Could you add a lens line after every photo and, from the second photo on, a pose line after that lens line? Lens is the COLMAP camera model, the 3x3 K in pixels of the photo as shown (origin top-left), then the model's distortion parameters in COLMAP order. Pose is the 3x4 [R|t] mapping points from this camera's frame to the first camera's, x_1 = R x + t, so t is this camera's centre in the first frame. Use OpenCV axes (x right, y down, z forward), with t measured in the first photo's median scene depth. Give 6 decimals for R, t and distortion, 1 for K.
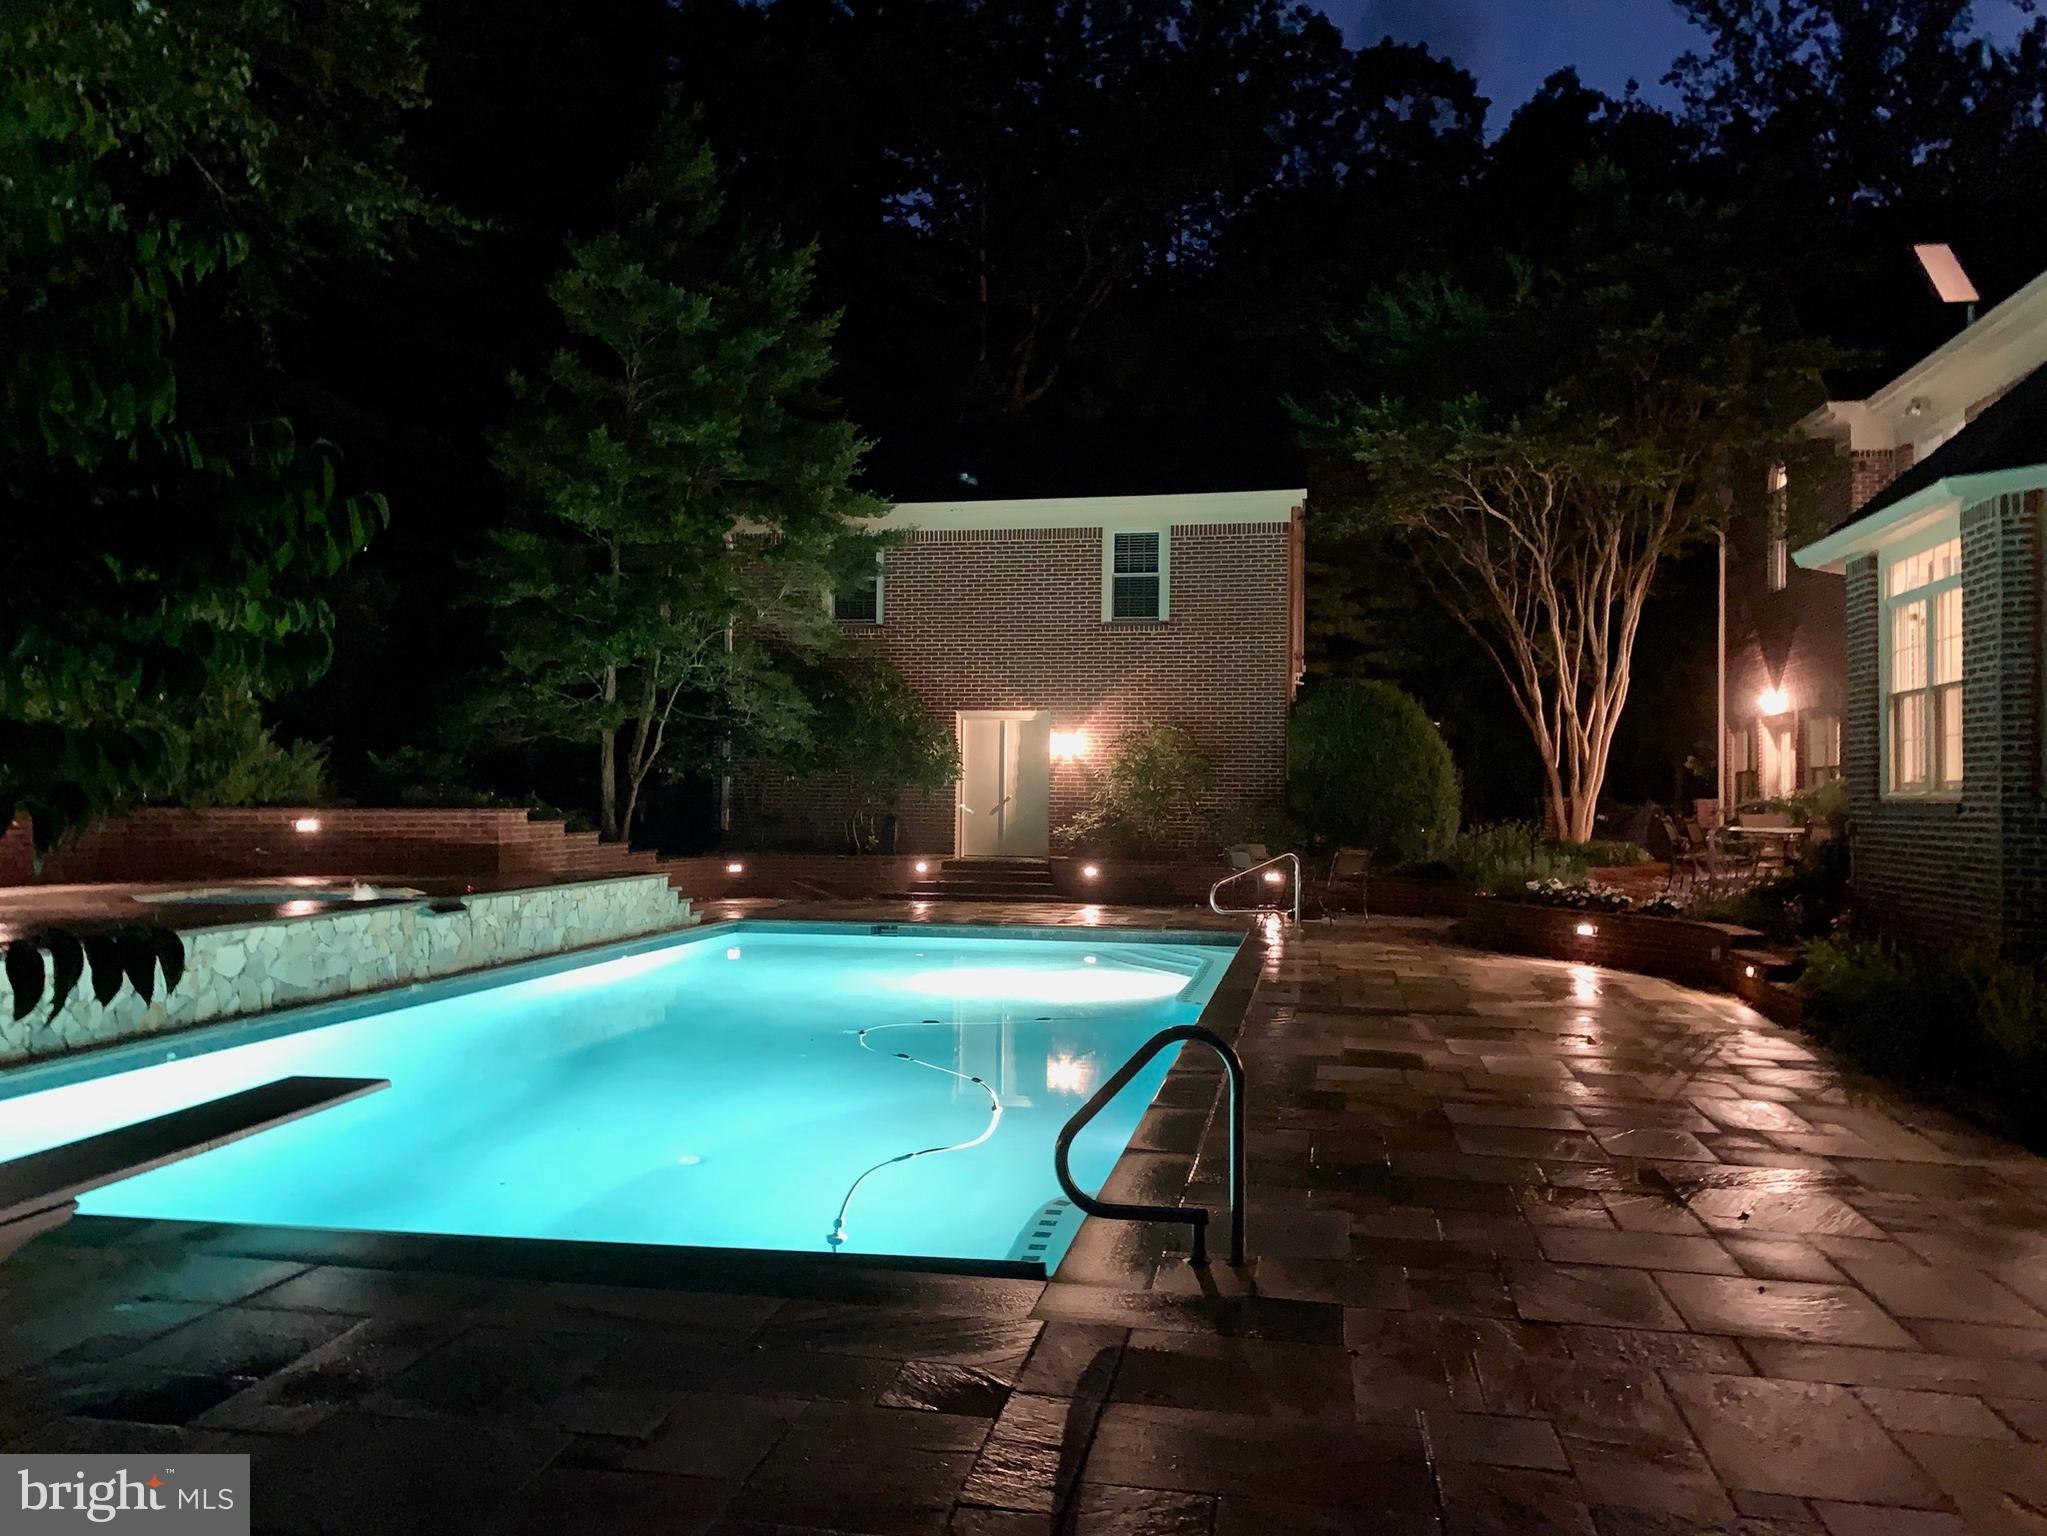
lens RADIAL K [[1594.8, 0, 1023.5], [0, 1594.8, 768.0], [0, 0, 1]] dist [0.123454, -0.307027]
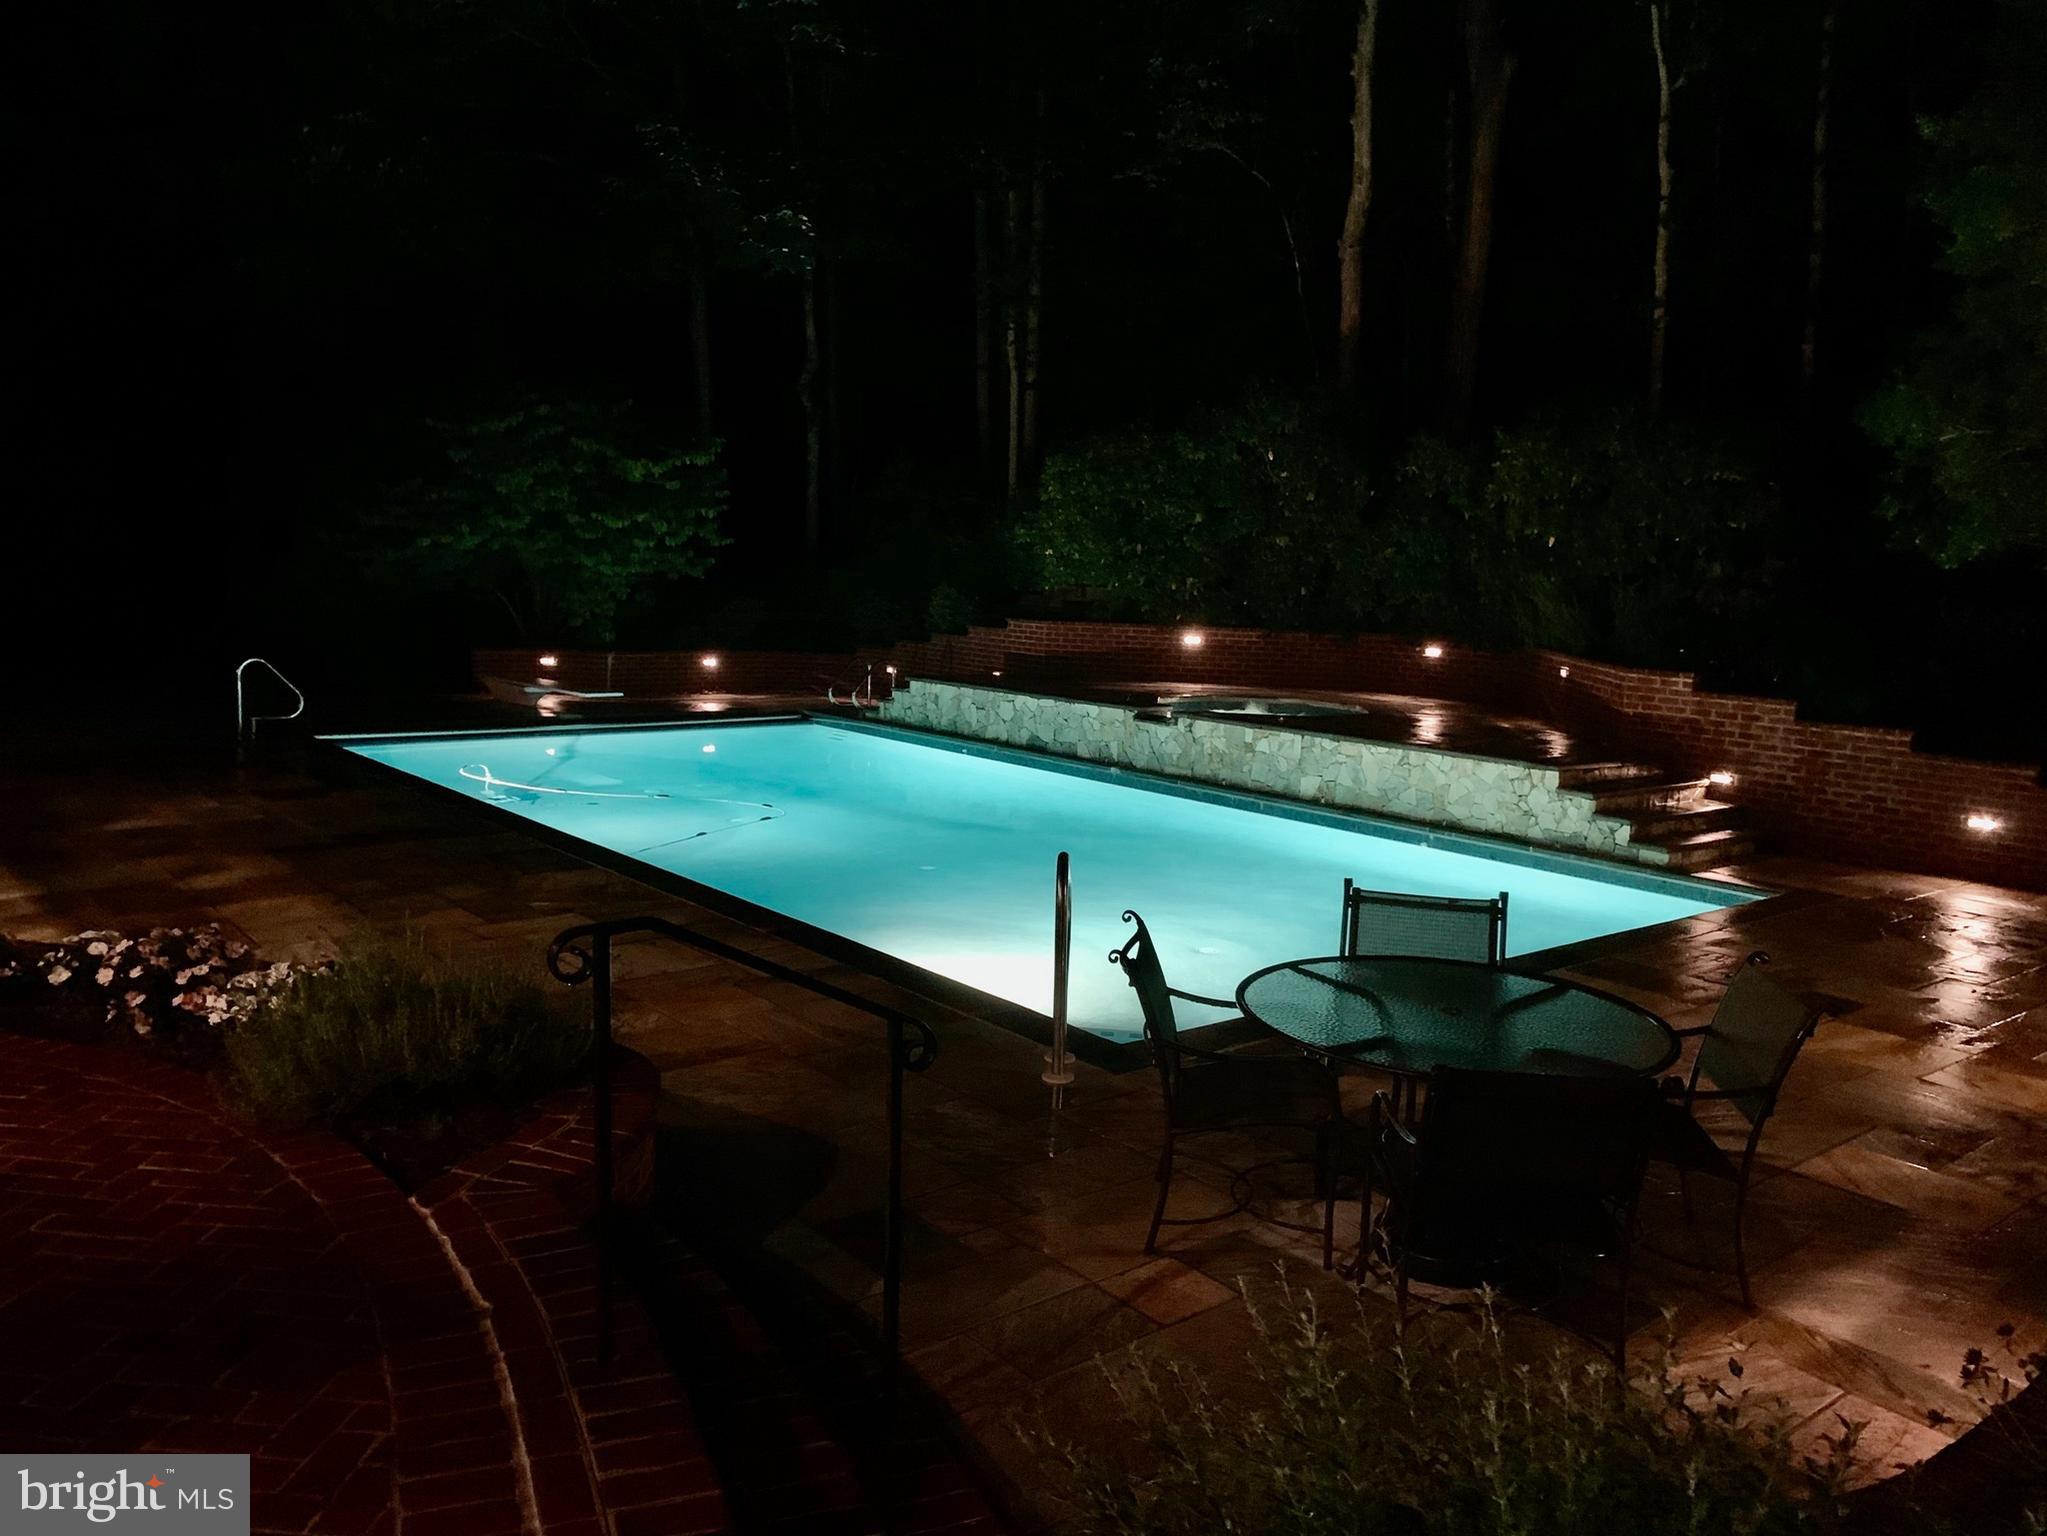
lens RADIAL K [[1597.8, 0, 1023.5], [0, 1597.8, 768.0], [0, 0, 1]] dist [0.066876, -0.097859]
pose [[-0.652817, 0.073988, -0.753893, 0.652711], [-0.025137, 0.992555, 0.119177, -0.018223], [0.757098, 0.096751, -0.646097, 1.791253]]
